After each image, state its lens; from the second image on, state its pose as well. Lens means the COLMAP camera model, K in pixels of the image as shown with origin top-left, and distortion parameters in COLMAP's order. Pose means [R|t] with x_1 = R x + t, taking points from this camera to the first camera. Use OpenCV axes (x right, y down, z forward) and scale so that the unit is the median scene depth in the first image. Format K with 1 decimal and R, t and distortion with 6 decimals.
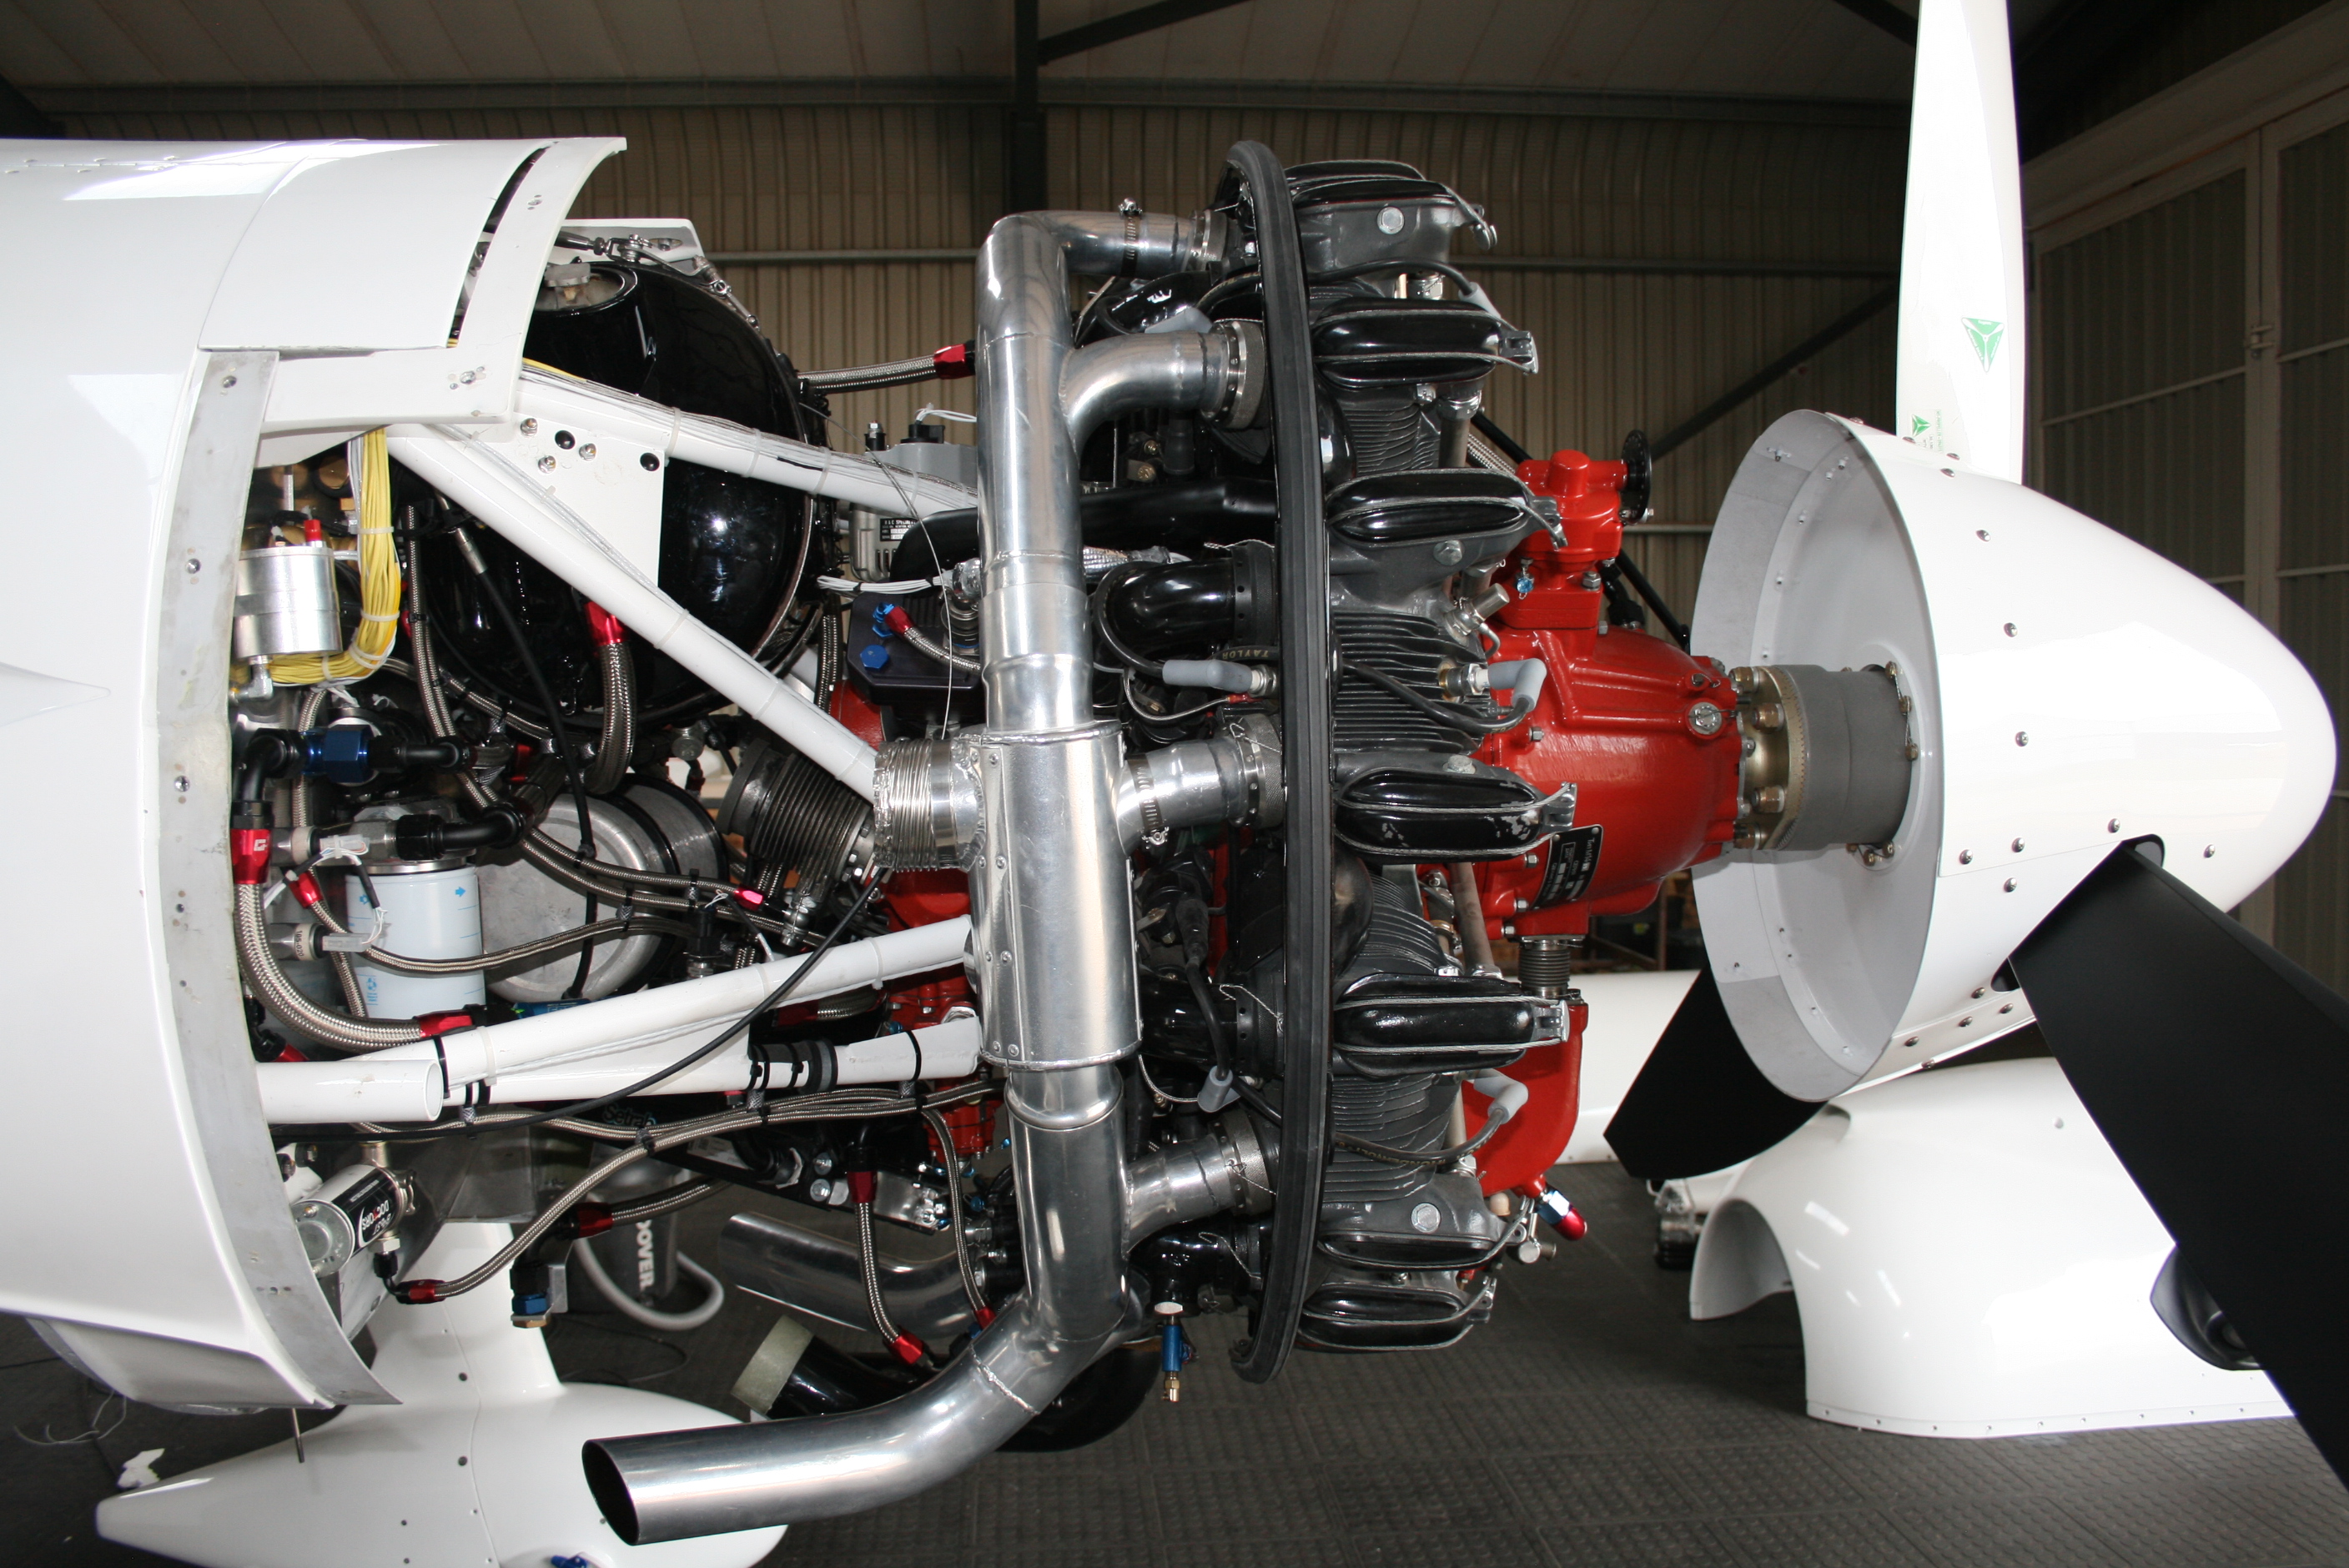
lens RADIAL K [[1980.3, 0, 1174.5], [0, 1980.3, 784.0], [0, 0, 1]] dist [-0.161125, 0.137675]
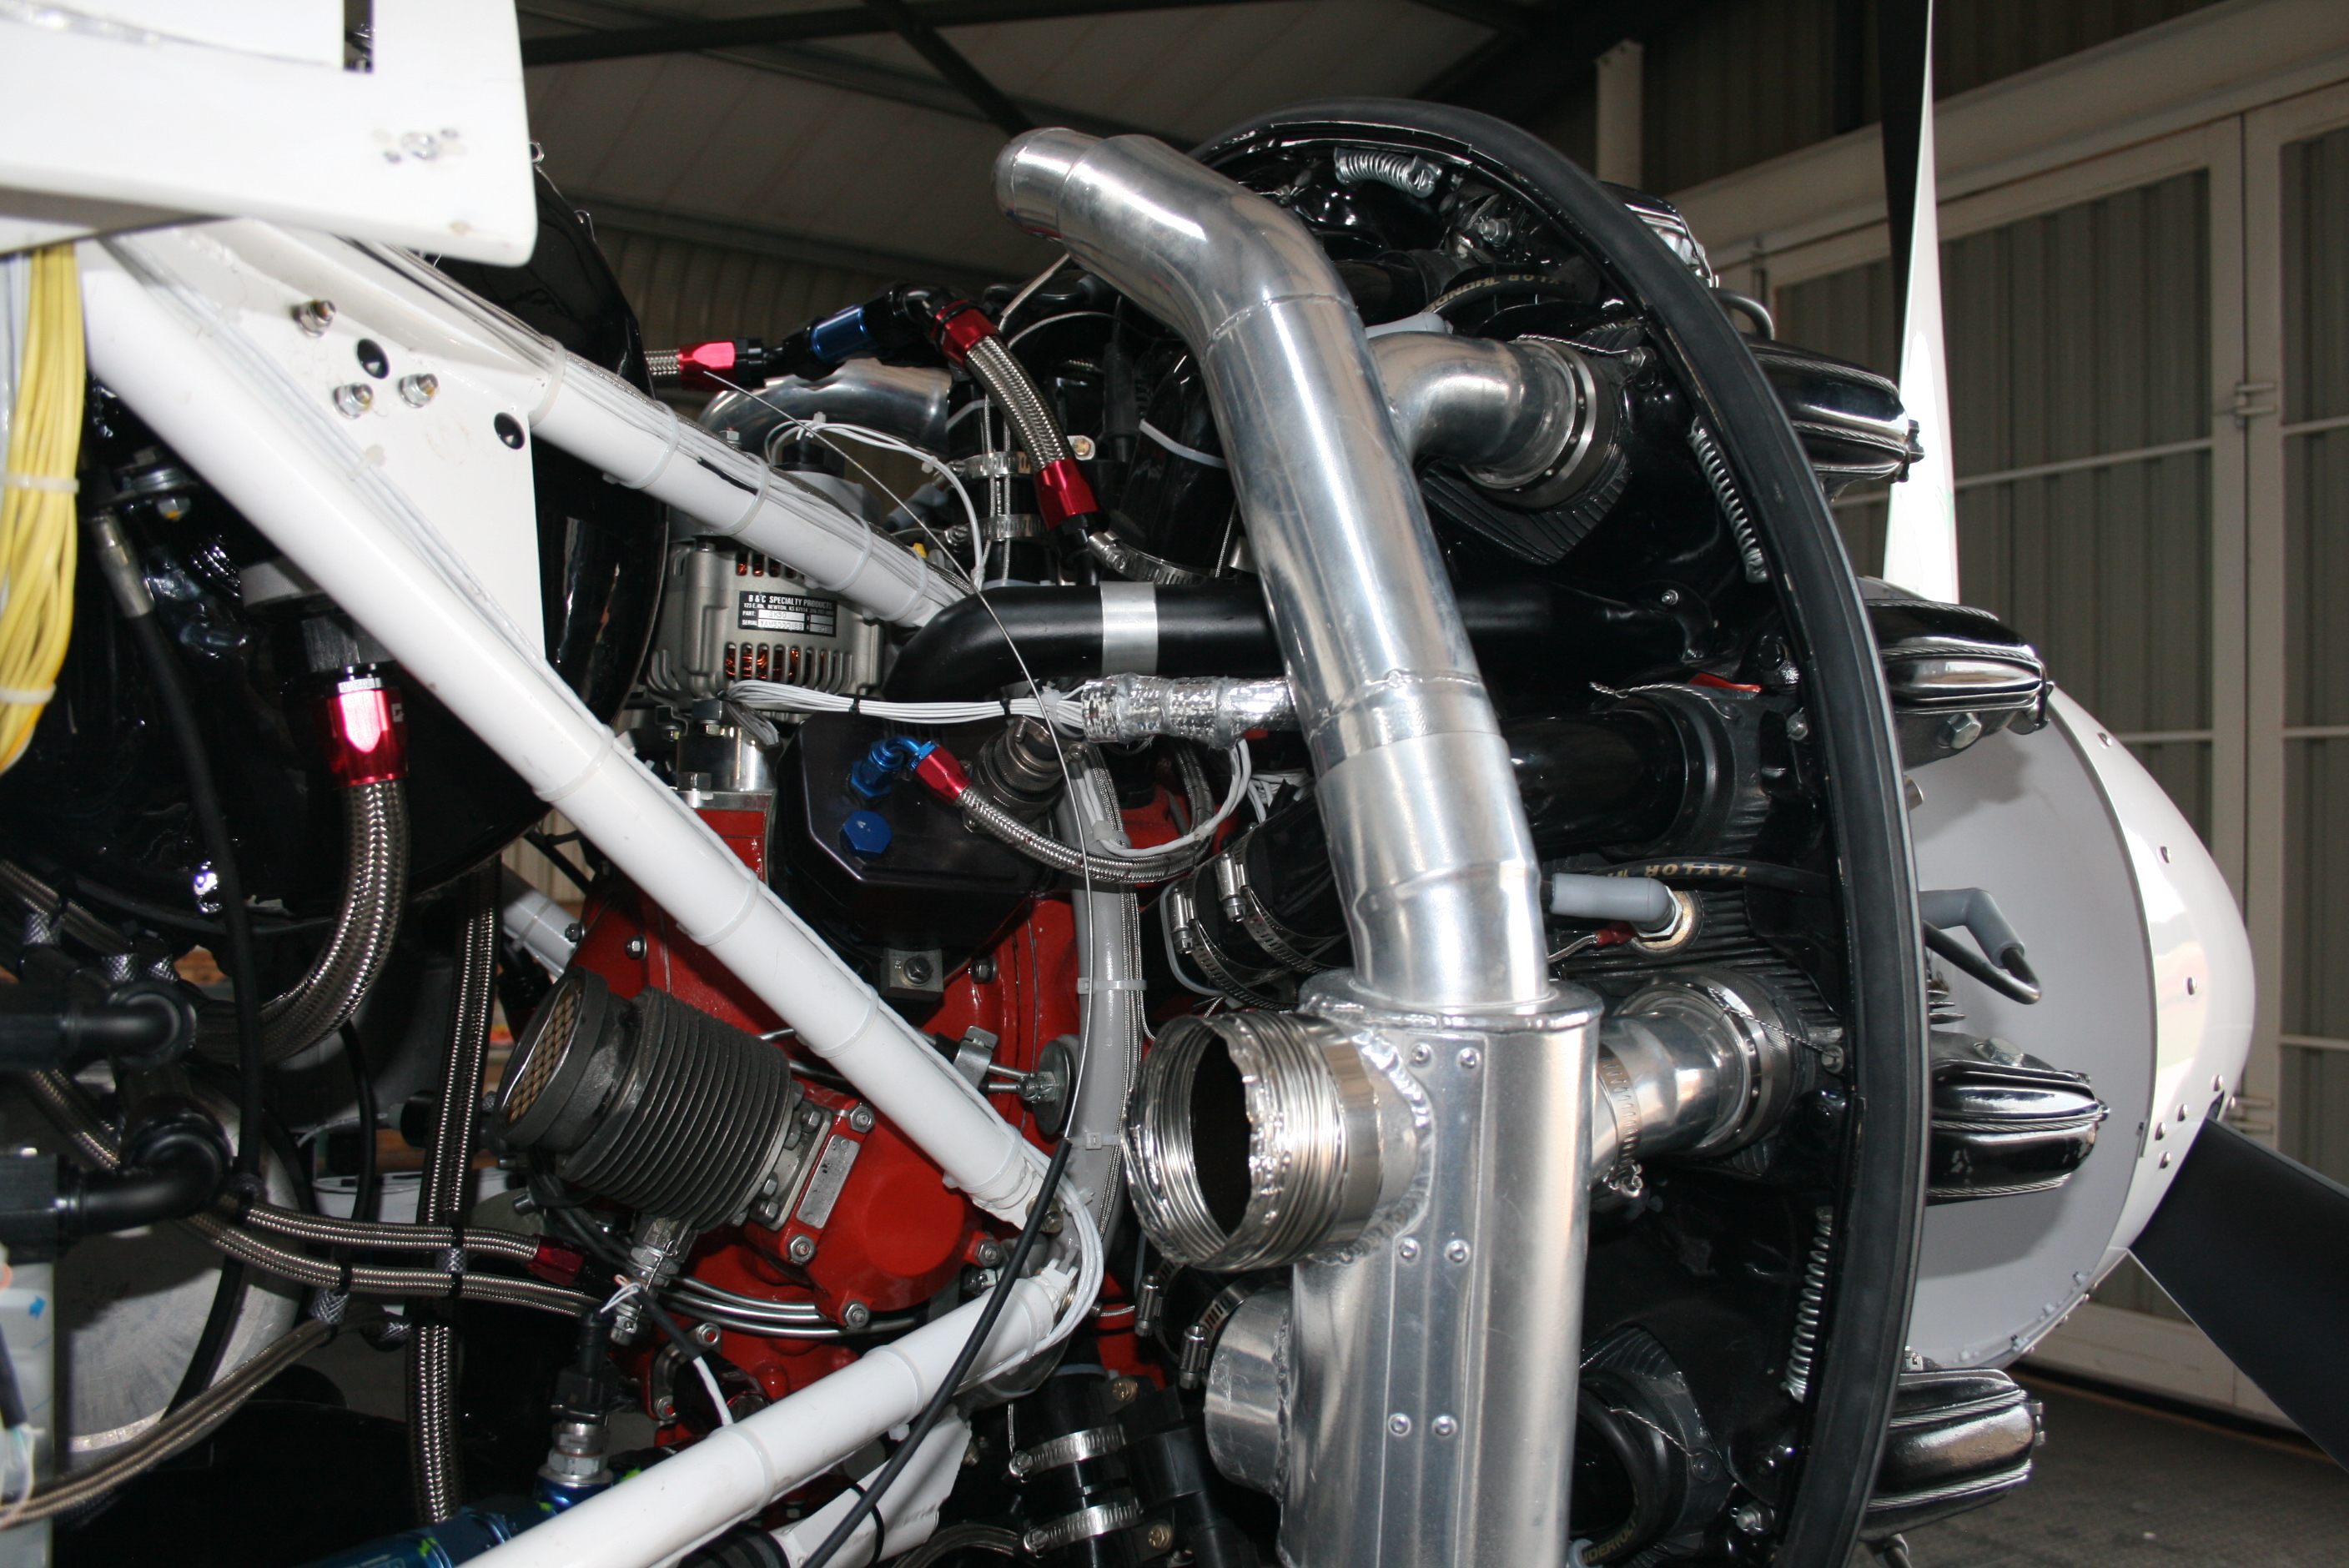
lens RADIAL K [[1980.3, 0, 1174.5], [0, 1980.3, 784.0], [0, 0, 1]] dist [-0.161125, 0.137675]
pose [[0.892429, 0.054688, 0.447861, -0.335321], [-0.020008, 0.996447, -0.081805, -0.035299], [-0.450744, 0.064045, 0.890353, 0.476953]]
